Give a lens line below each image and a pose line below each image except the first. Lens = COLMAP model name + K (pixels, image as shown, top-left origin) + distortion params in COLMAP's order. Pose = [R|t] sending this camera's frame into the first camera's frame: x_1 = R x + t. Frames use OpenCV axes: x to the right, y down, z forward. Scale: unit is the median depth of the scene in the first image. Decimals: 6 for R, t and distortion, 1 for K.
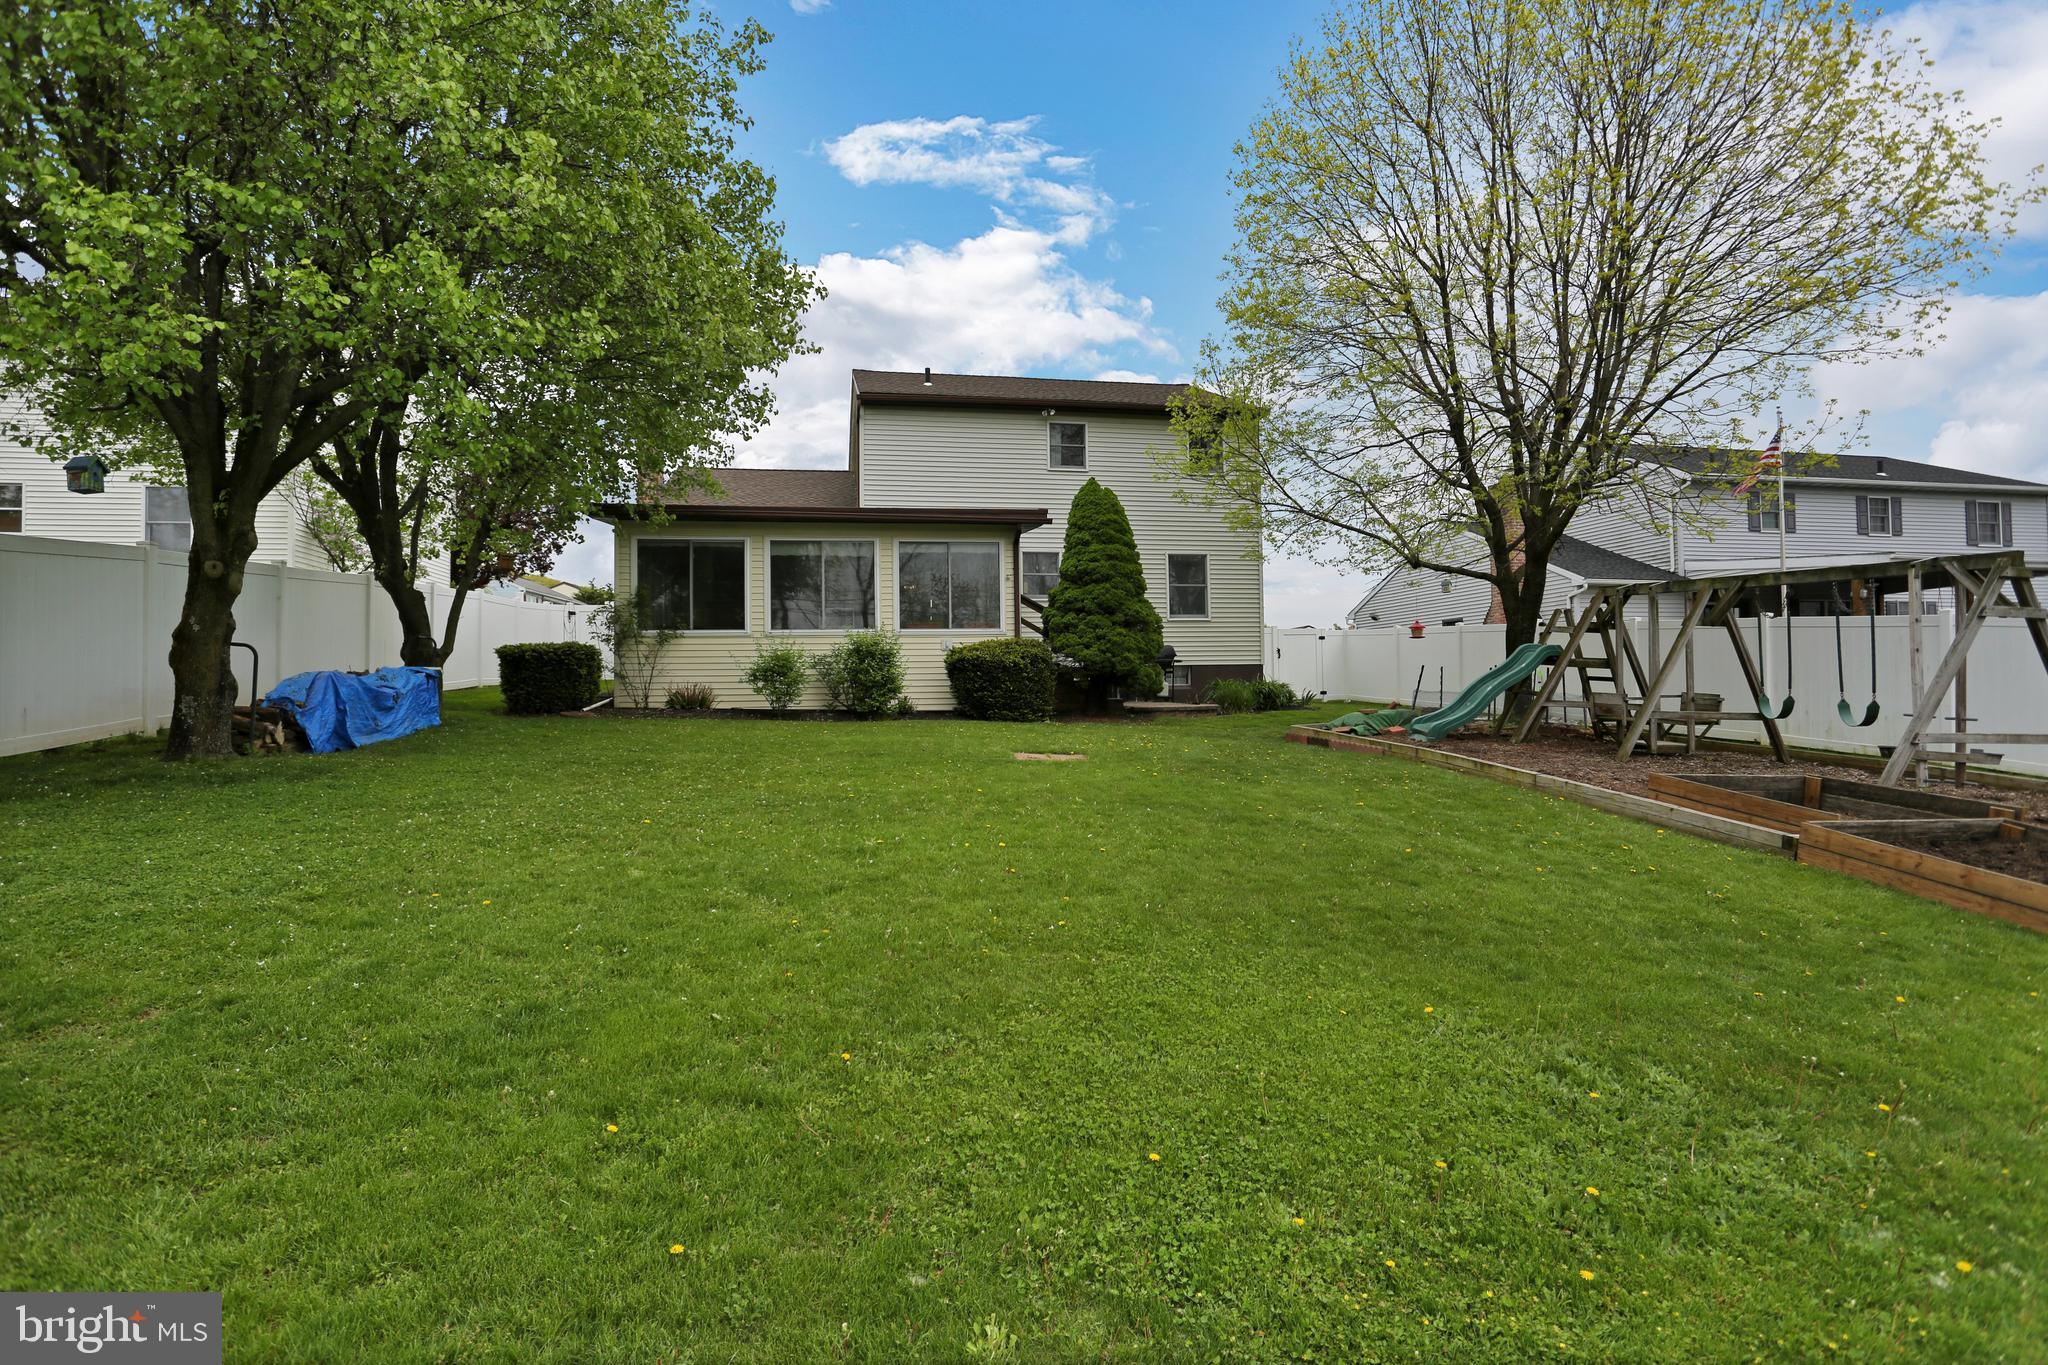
lens RADIAL K [[1026.7, 0, 999.6], [0, 1026.7, 679.0], [0, 0, 1]] dist [-0.040335, 0.000293]
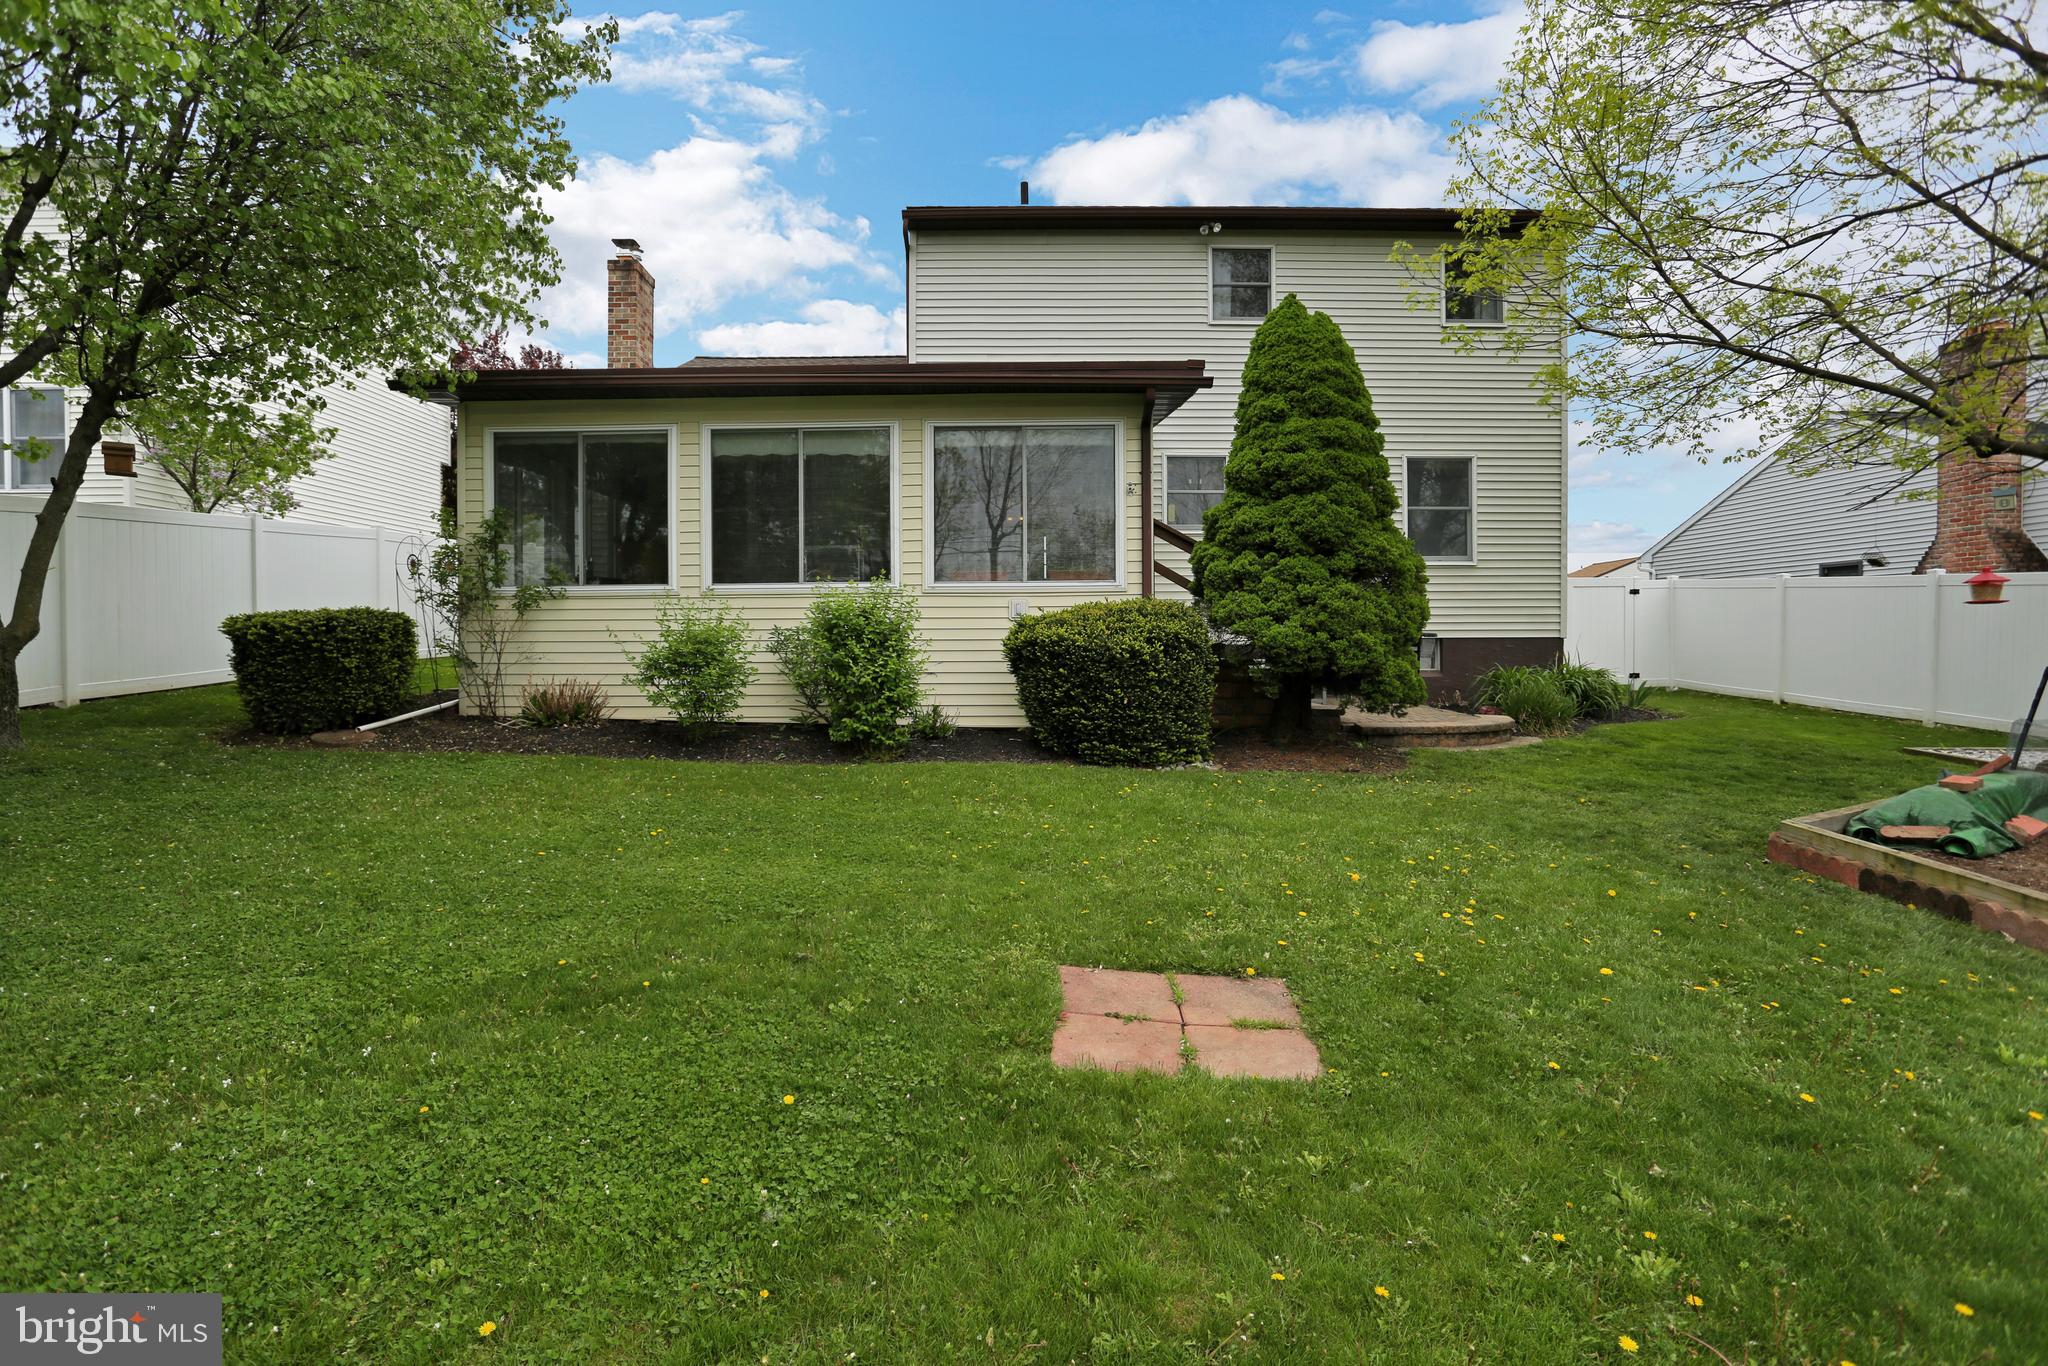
lens RADIAL K [[1026.7, 0, 999.6], [0, 1026.7, 679.5], [0, 0, 1]] dist [-0.040335, 0.000293]
pose [[0.987554, 0.013406, -0.156705, 0.027378], [-0.004808, 0.998468, 0.055116, -0.027508], [0.157204, -0.053677, 0.986106, 0.456694]]
